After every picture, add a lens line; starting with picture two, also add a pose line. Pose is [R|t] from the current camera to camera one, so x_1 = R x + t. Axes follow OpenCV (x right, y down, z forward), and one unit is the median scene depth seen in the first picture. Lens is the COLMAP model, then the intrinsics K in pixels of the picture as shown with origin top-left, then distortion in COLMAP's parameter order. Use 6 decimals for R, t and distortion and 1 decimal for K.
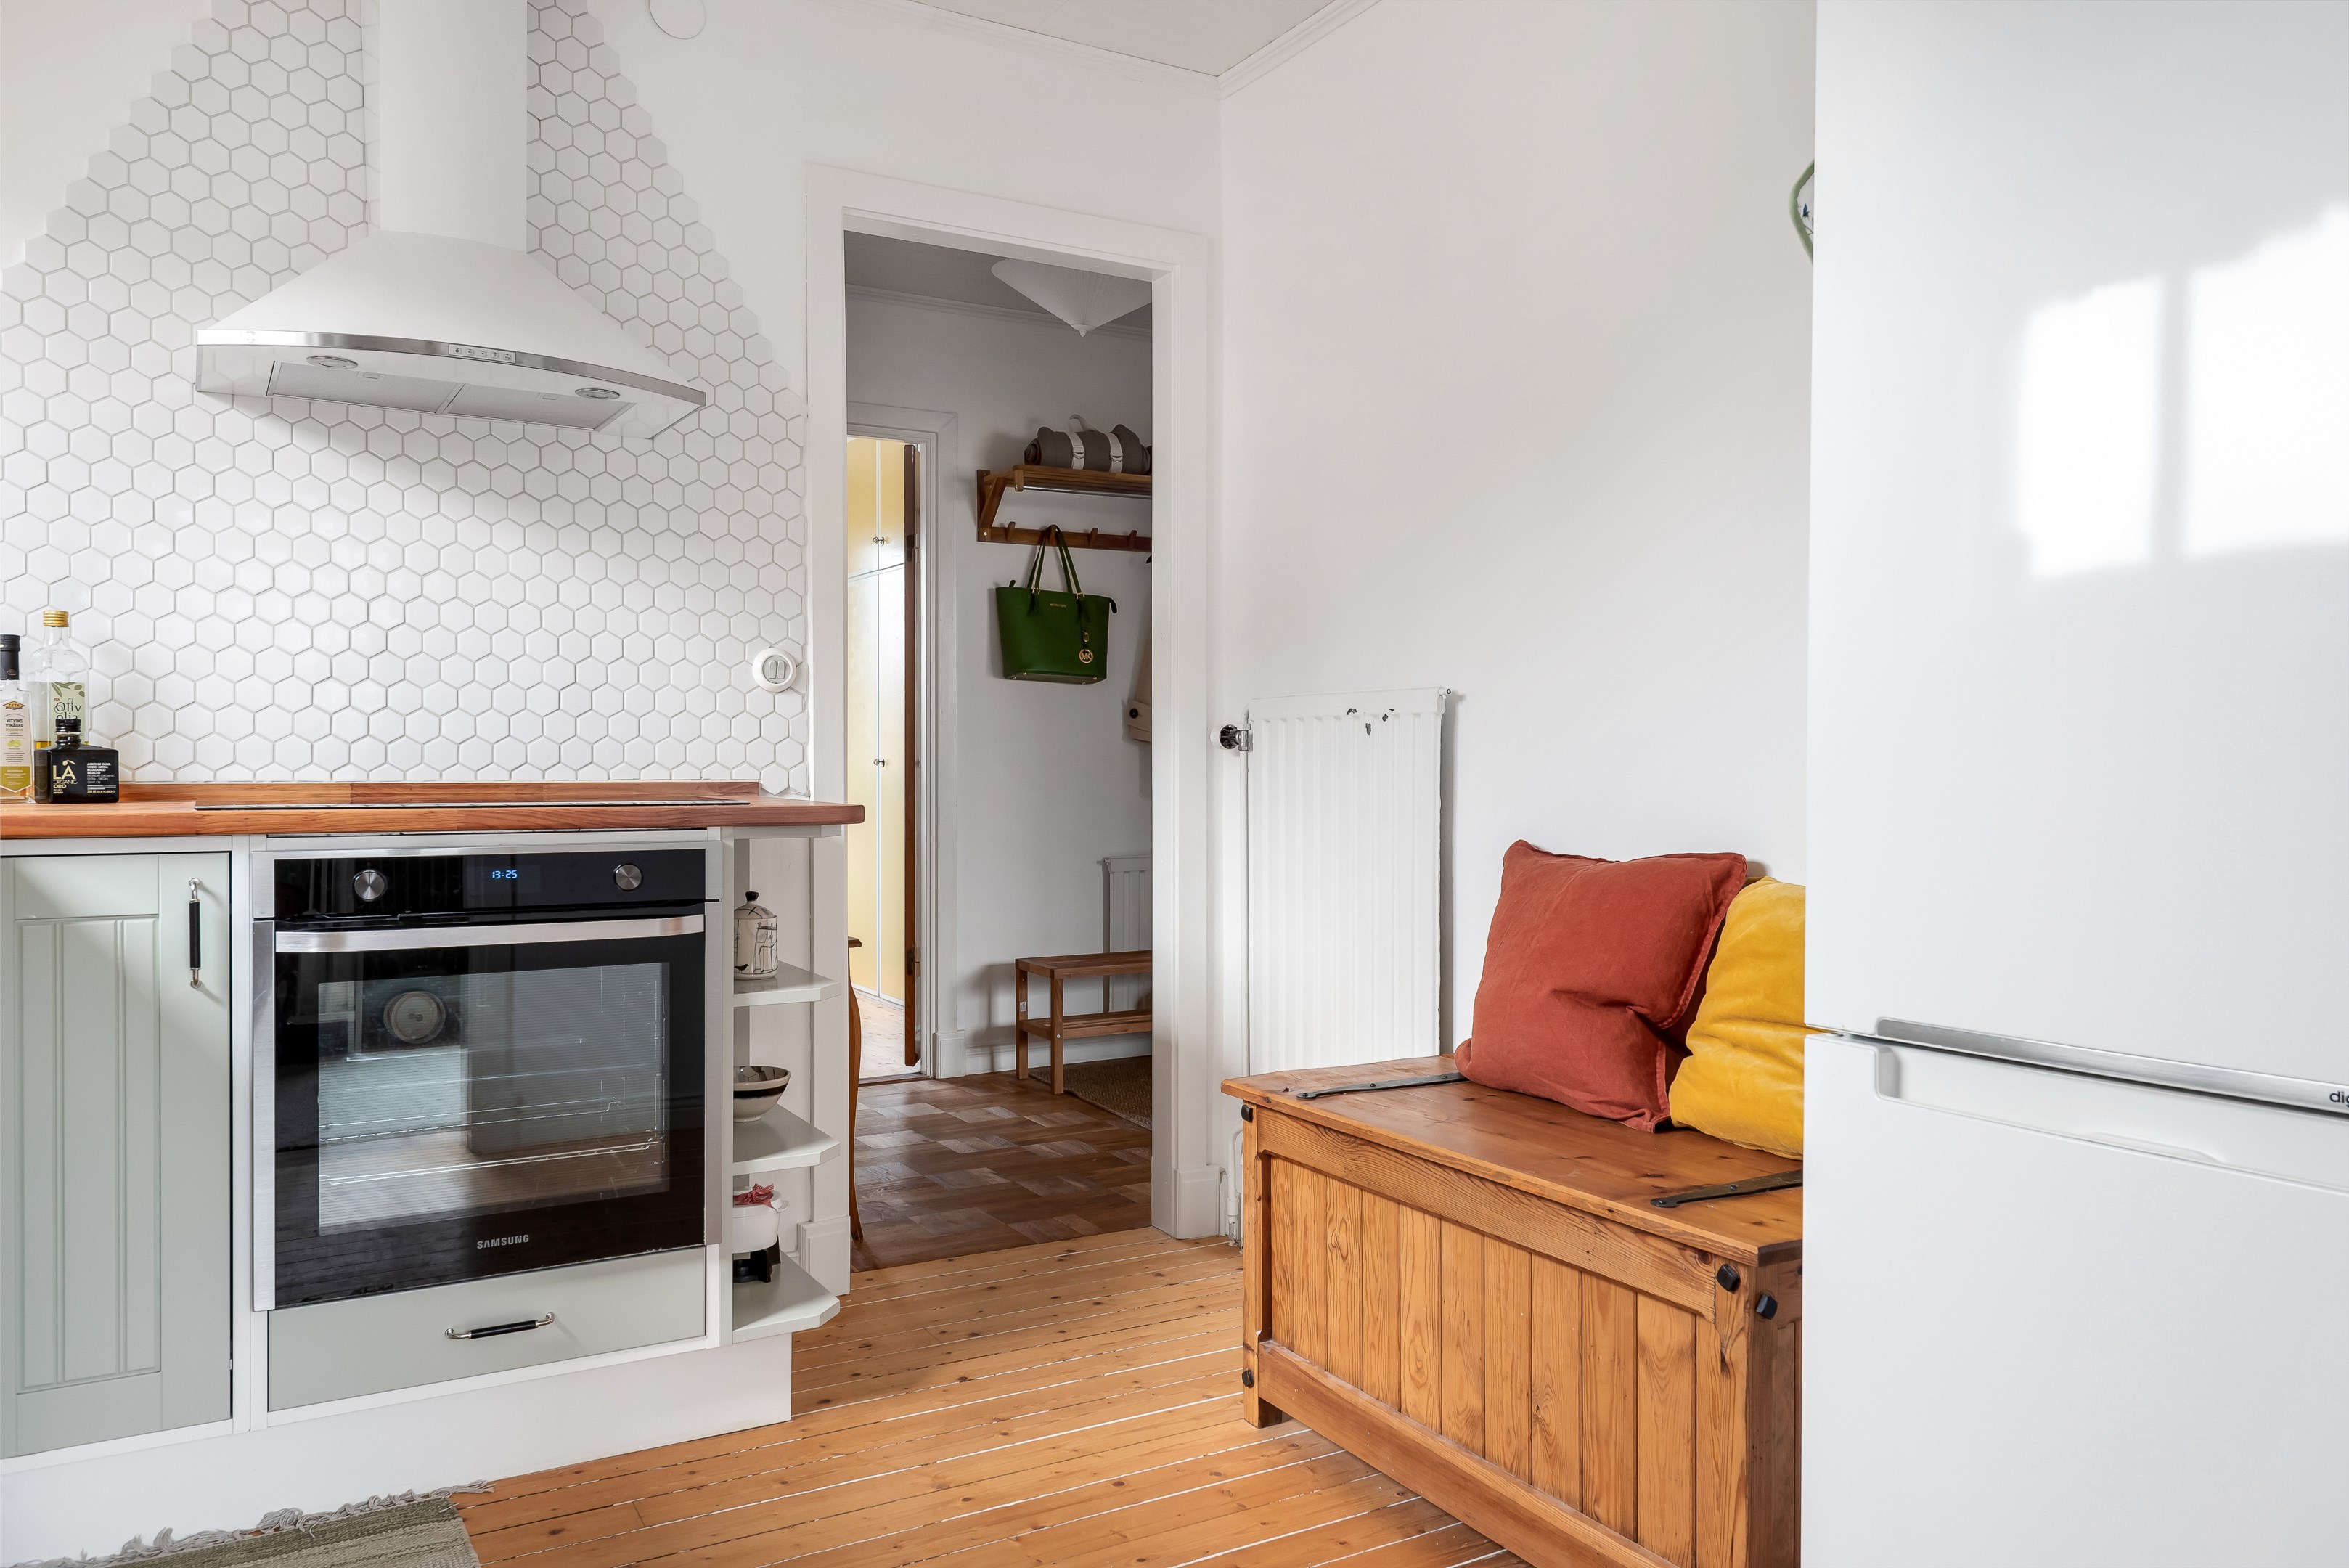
lens RADIAL K [[1636.2, 0, 1176.6], [0, 1636.2, 776.9], [0, 0, 1]] dist [0.016172, -0.018466]
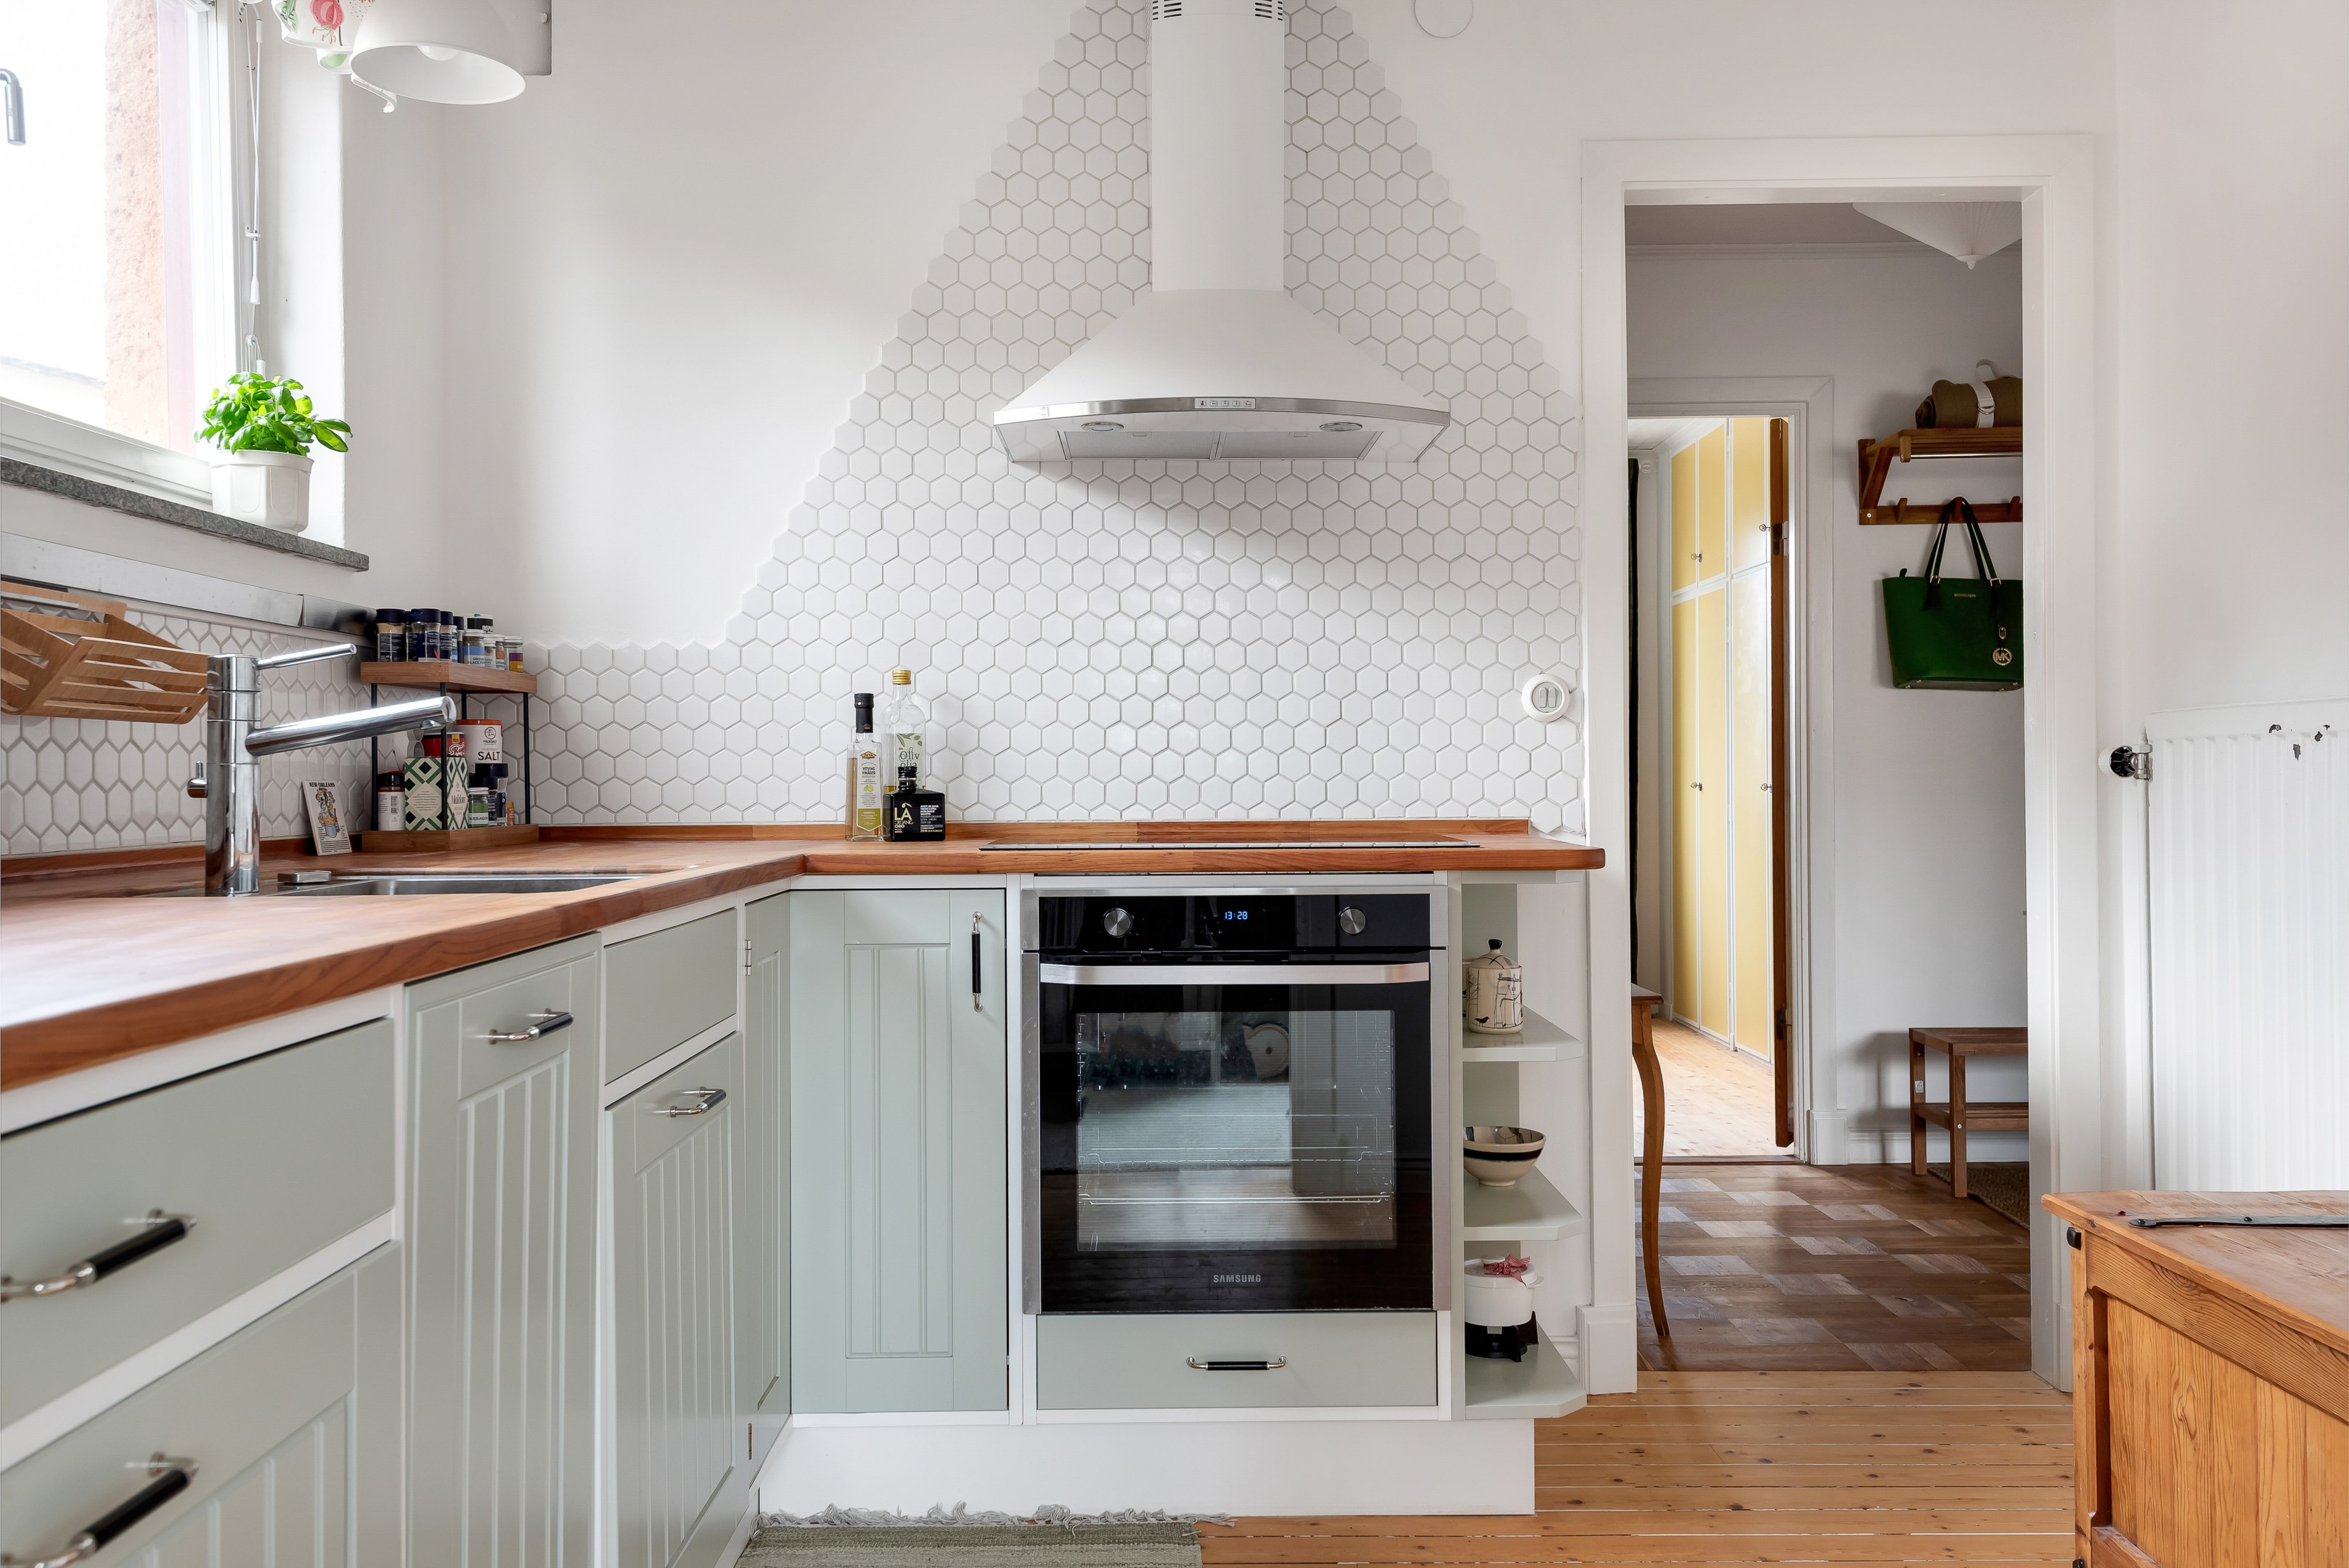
lens RADIAL K [[1892.5, 0, 1171.0], [0, 1892.5, 770.6], [0, 0, 1]] dist [0.027848, -0.024740]
pose [[0.864694, -0.011651, -0.502163, 0.122056], [0.004654, 0.999874, -0.015185, -0.010607], [0.502277, 0.010793, 0.864640, -0.030353]]
